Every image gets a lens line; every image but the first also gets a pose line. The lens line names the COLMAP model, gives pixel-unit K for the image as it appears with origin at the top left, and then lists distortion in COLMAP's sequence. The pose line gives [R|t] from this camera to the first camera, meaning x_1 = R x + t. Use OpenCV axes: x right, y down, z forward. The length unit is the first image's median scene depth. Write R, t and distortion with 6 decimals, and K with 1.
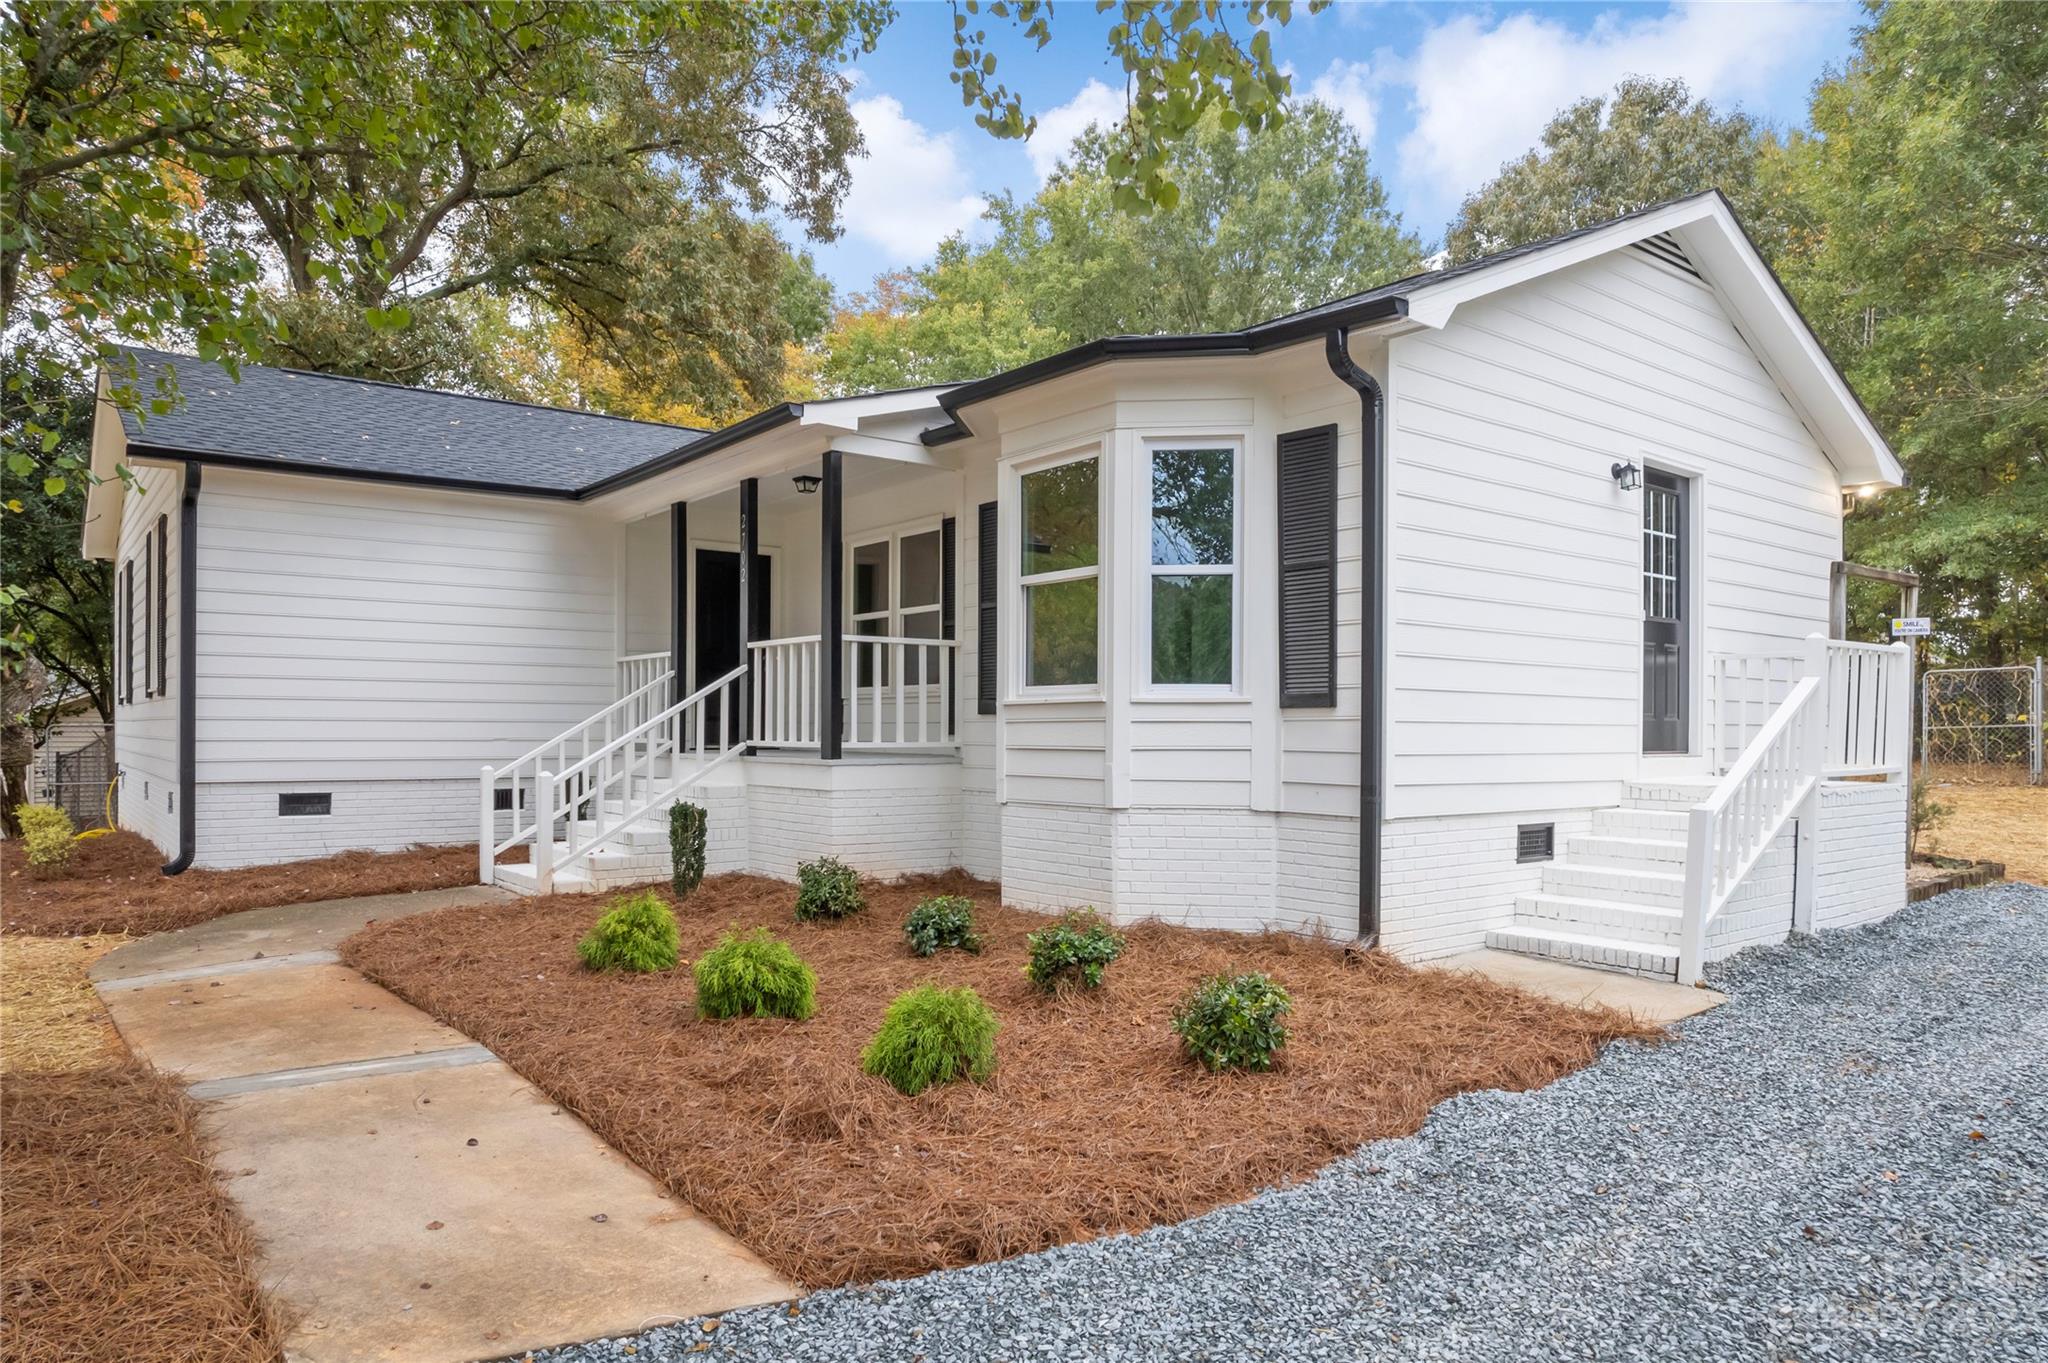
lens RADIAL K [[1315.7, 0, 1024.0], [0, 1315.7, 681.5], [0, 0, 1]] dist [-0.027455, -0.002794]
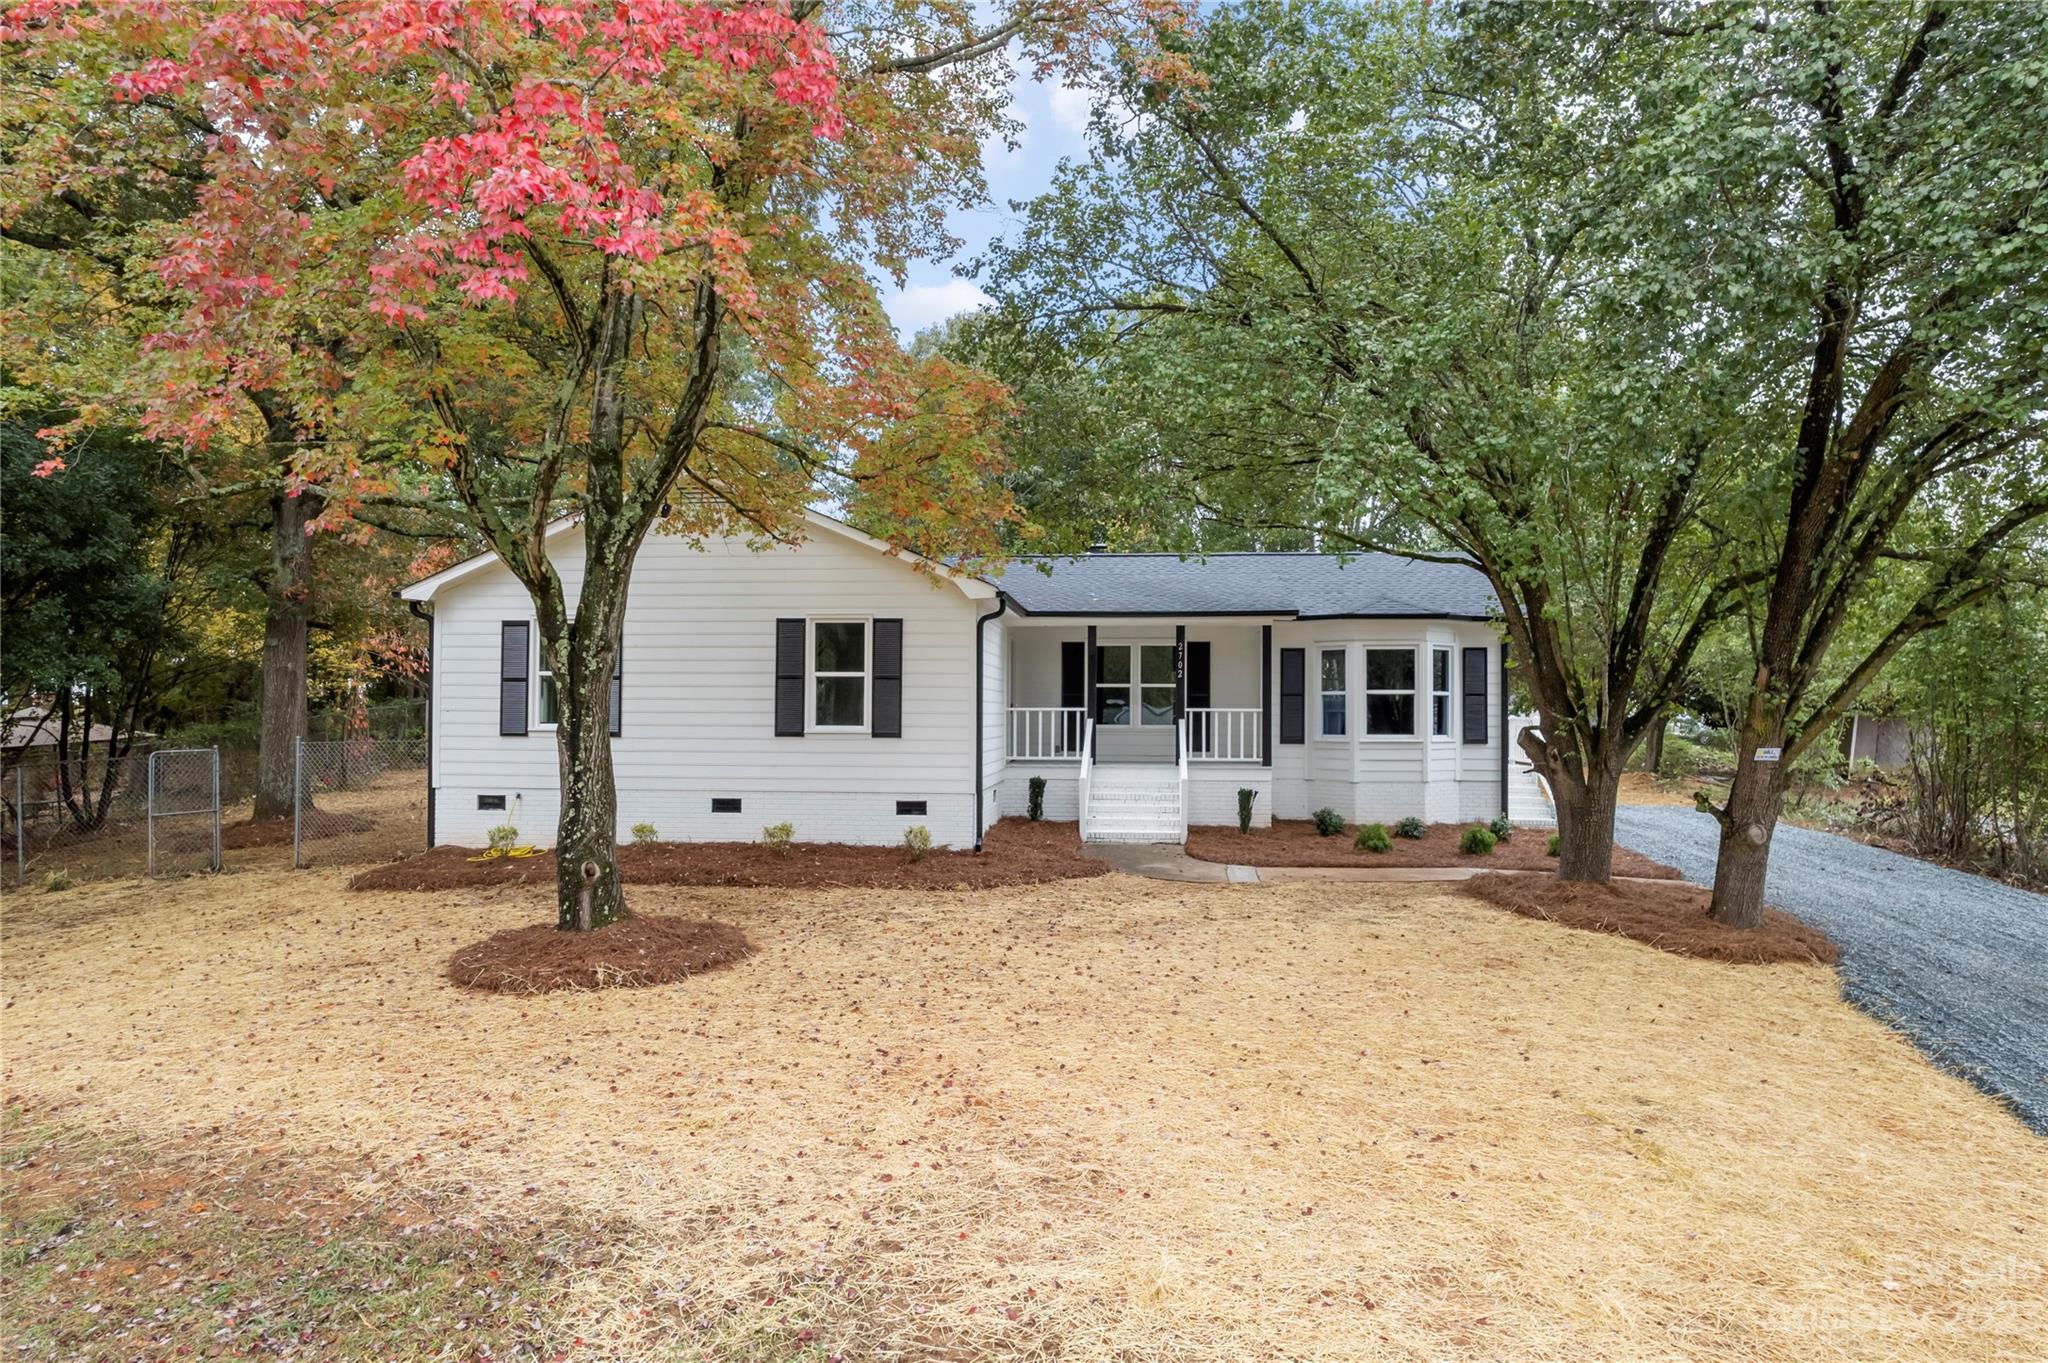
lens RADIAL K [[1331.4, 0, 1049.8], [0, 1331.4, 708.3], [0, 0, 1]] dist [-0.042054, 0.004835]
pose [[0.670404, 0.006142, 0.741971, -2.259904], [-0.026545, 0.999524, 0.015711, -0.069978], [-0.741522, -0.030228, 0.670248, -0.226304]]
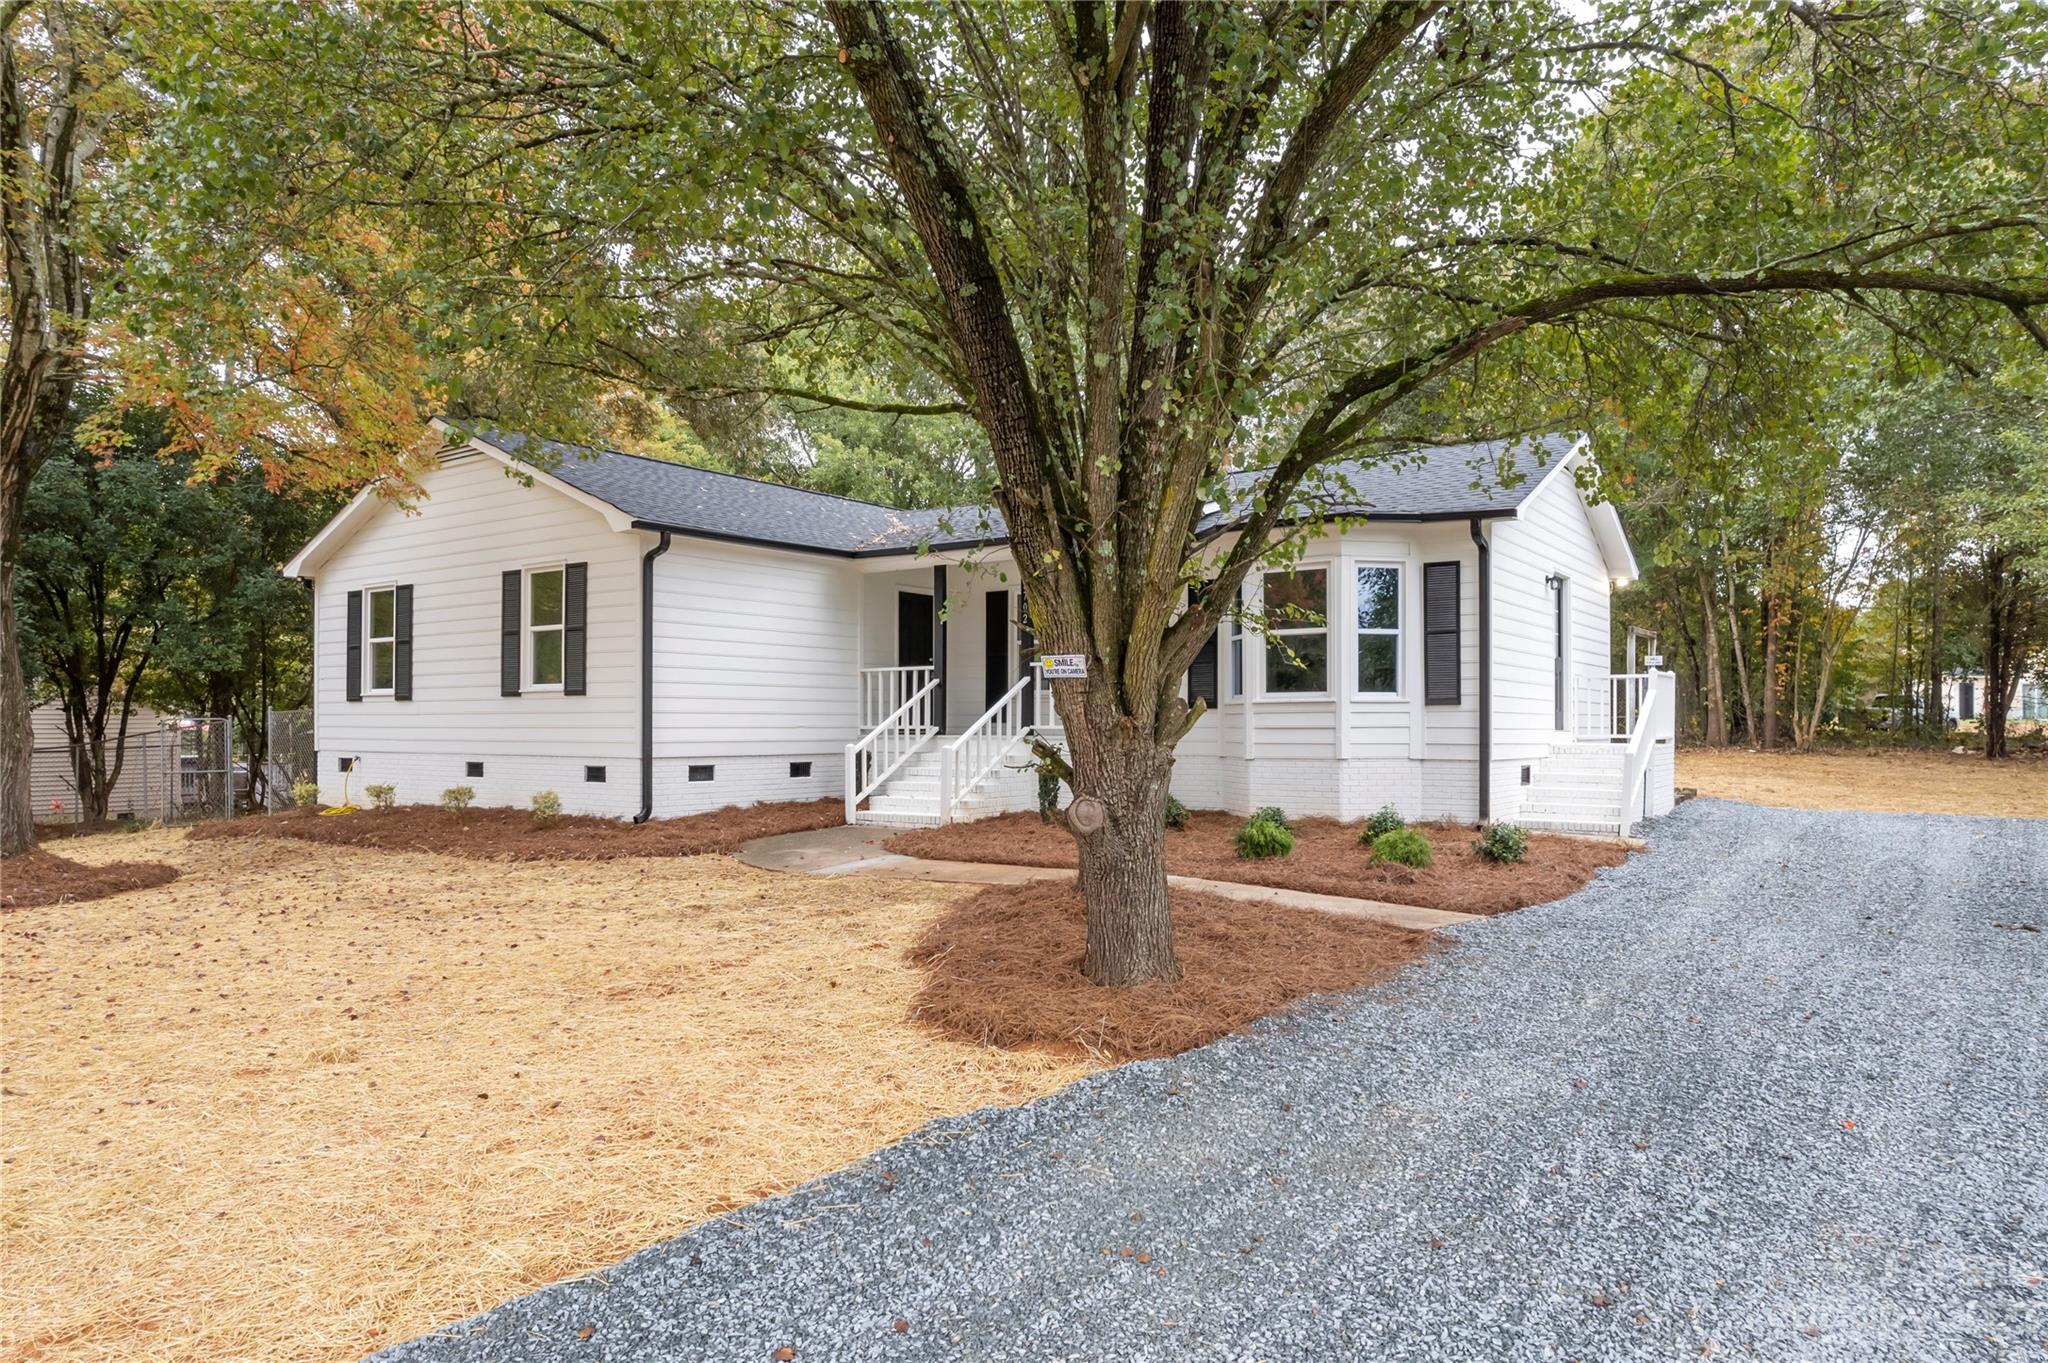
lens RADIAL K [[1315.7, 0, 1024.0], [0, 1315.7, 681.5], [0, 0, 1]] dist [-0.027455, -0.002794]
pose [[0.958751, 0.007402, 0.284151, -0.812817], [-0.007177, 0.999973, -0.001833, -0.005945], [-0.284157, -0.000282, 0.958778, -0.595691]]
